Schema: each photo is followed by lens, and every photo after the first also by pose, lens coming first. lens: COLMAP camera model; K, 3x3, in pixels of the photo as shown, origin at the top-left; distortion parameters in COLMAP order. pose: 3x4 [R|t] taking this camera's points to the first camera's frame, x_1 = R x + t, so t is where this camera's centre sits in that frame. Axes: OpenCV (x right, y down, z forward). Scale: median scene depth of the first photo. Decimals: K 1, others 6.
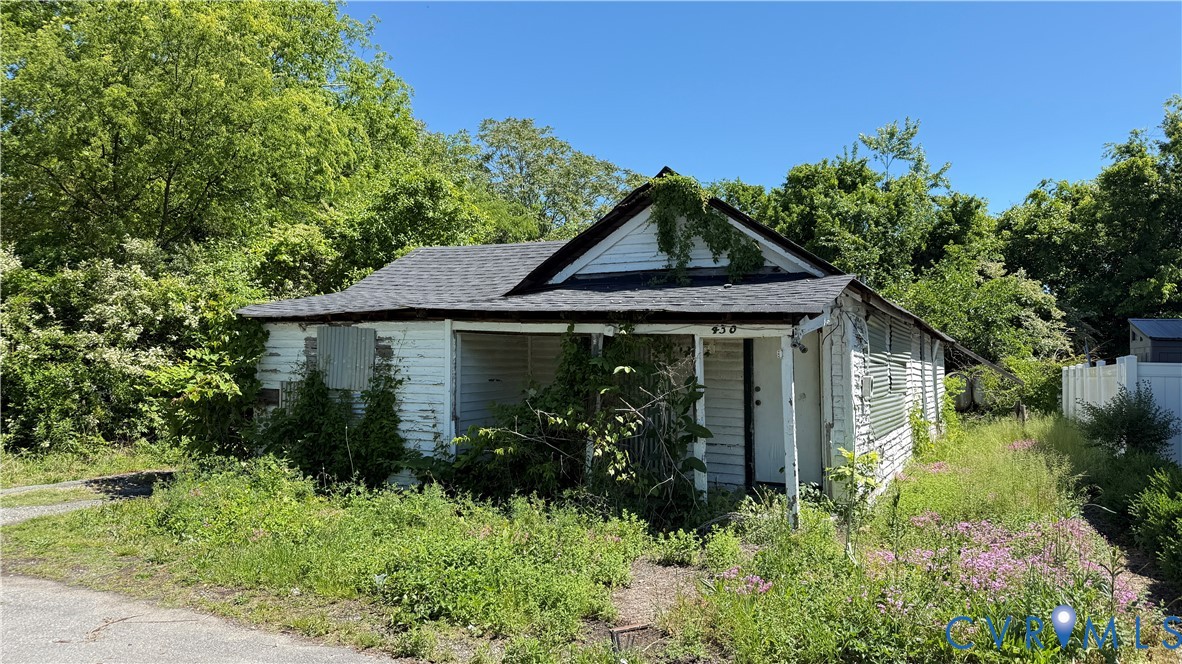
lens RADIAL K [[835.3, 0, 590.0], [0, 835.3, 328.5], [0, 0, 1]] dist [0.036365, -0.040744]
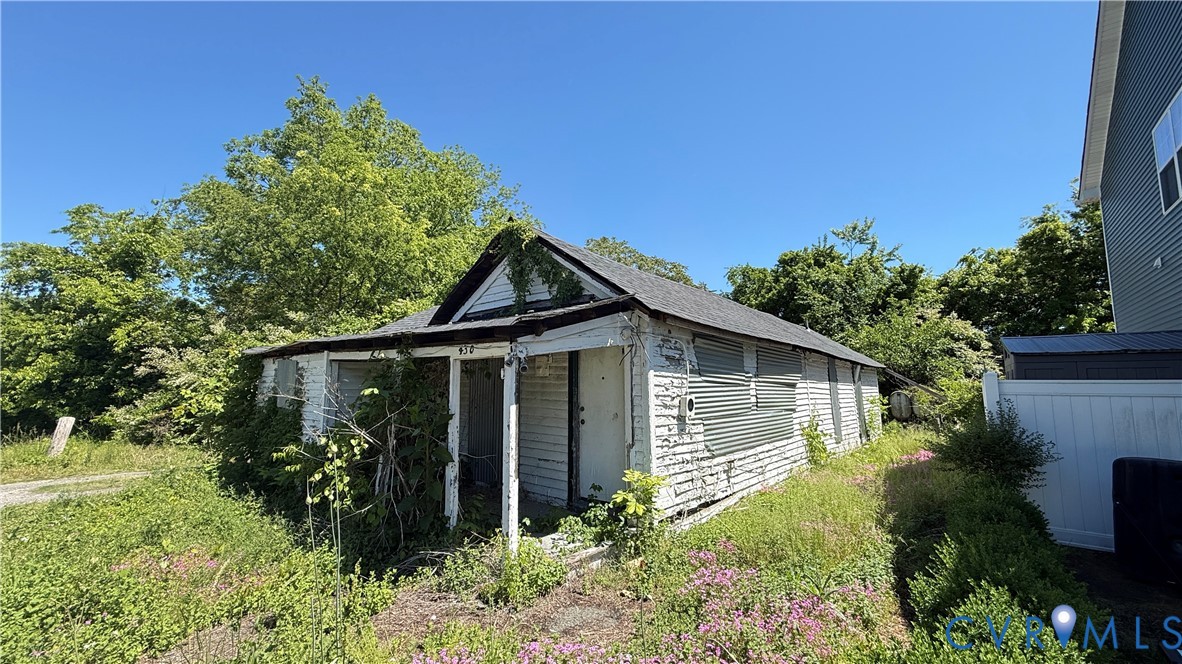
lens RADIAL K [[471.3, 0, 587.8], [0, 471.3, 327.9], [0, 0, 1]] dist [0.002792, -0.000338]
pose [[0.971714, -0.037335, -0.233191, 0.201864], [0.017633, 0.996138, -0.086007, 0.011990], [0.235502, 0.079462, 0.968620, 0.231043]]
